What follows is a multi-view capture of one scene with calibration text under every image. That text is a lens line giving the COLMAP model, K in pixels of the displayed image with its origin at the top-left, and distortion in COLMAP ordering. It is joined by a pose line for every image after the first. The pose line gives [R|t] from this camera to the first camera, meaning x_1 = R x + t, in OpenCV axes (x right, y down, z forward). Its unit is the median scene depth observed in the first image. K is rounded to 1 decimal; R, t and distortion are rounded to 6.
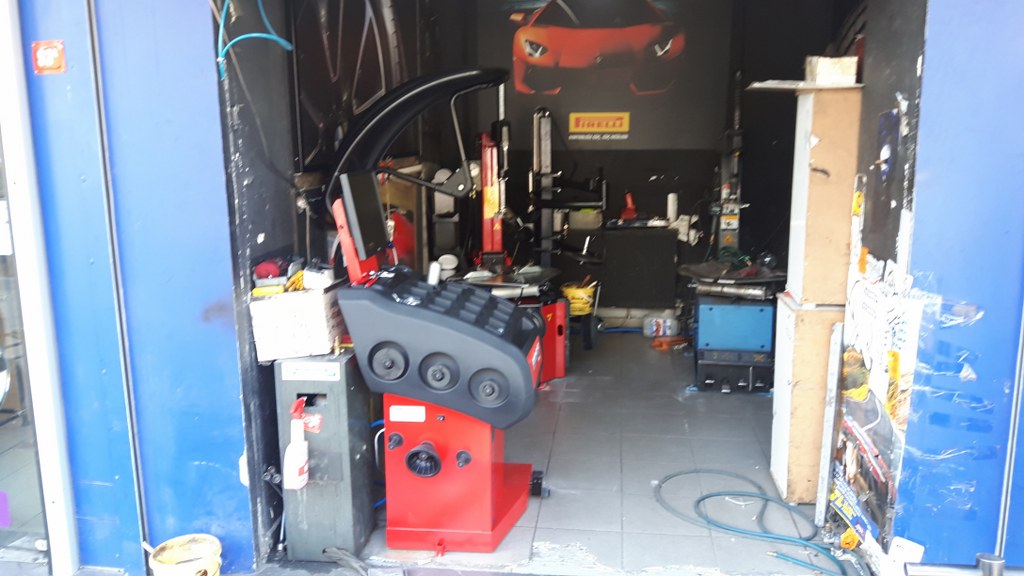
lens RADIAL K [[841.8, 0, 515.5], [0, 841.8, 288.9], [0, 0, 1]] dist [0.168697, -0.378803]
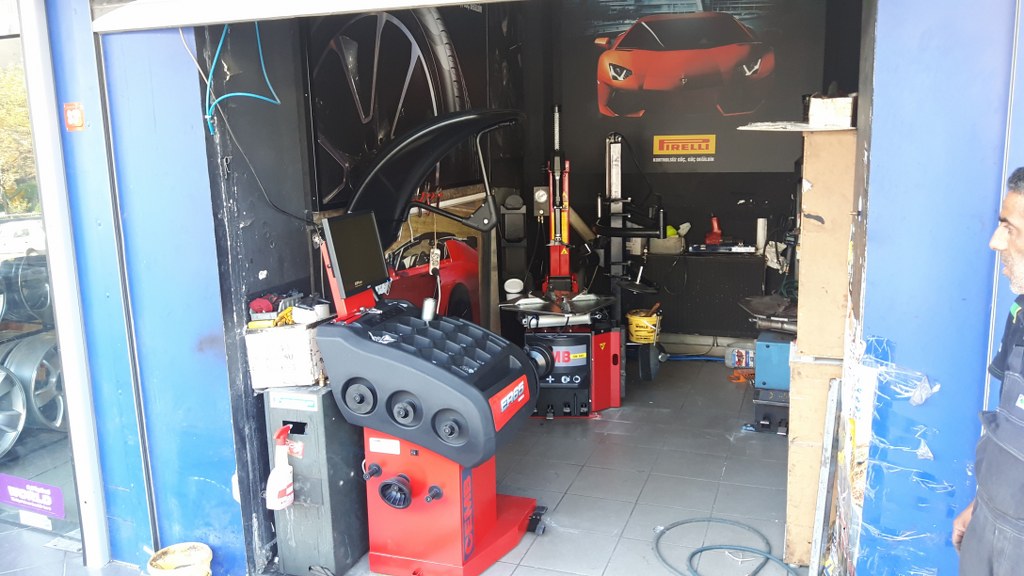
lens RADIAL K [[841.8, 0, 515.5], [0, 841.8, 288.9], [0, 0, 1]] dist [0.168697, -0.378803]
pose [[0.975634, 0.030217, -0.217314, 0.233064], [-0.030543, 0.999532, 0.001862, -0.049204], [0.217268, 0.004821, 0.976100, 0.008915]]
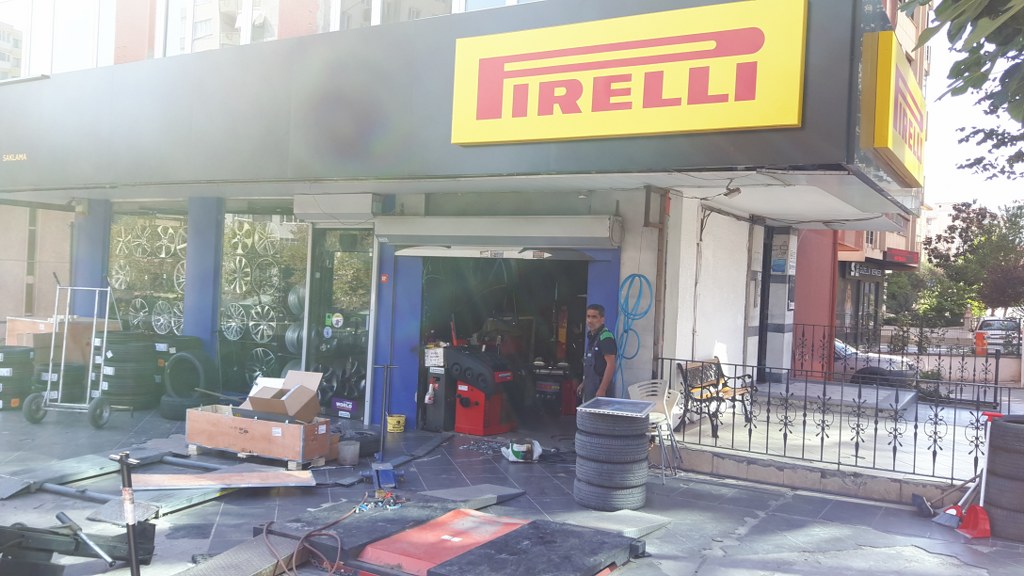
lens RADIAL K [[841.8, 0, 515.5], [0, 841.8, 288.9], [0, 0, 1]] dist [0.168697, -0.378803]
pose [[0.910245, 0.052967, -0.410669, 1.265250], [-0.131552, 0.977393, -0.165523, 0.265931], [0.392617, 0.204691, 0.896634, -1.763445]]
